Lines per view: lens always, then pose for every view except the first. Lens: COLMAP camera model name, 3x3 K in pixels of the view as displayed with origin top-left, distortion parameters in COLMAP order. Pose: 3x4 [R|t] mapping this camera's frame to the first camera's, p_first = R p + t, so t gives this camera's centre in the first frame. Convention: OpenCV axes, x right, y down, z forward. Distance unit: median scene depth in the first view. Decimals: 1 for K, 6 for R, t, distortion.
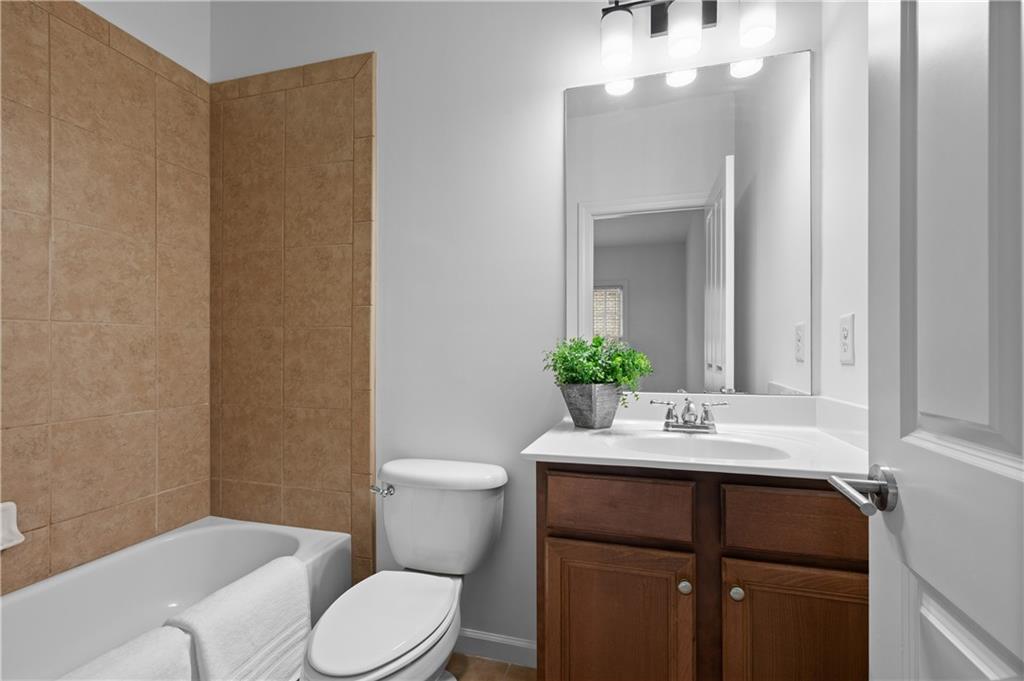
lens RADIAL K [[476.4, 0, 510.1], [0, 476.4, 348.4], [0, 0, 1]] dist [-0.004205, 0.001233]
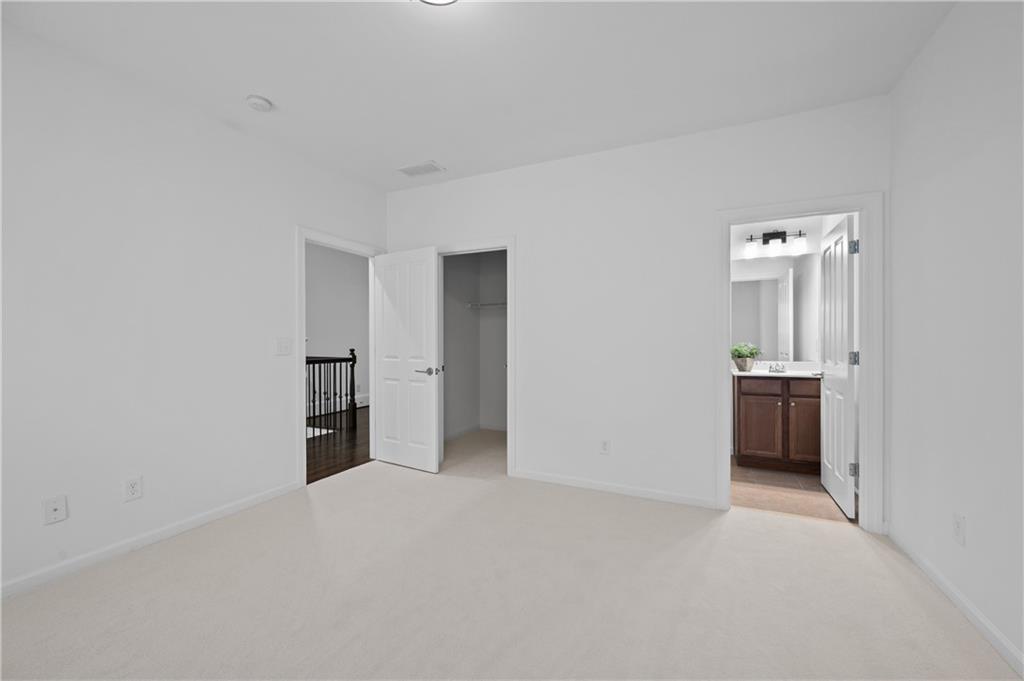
lens RADIAL K [[423.9, 0, 511.0], [0, 423.9, 337.0], [0, 0, 1]] dist [-0.002302, 0.000025]
pose [[0.987741, -0.002201, -0.156083, -1.351205], [0.001852, 0.999995, -0.002385, -0.092502], [0.156088, 0.002067, 0.987741, -2.983402]]
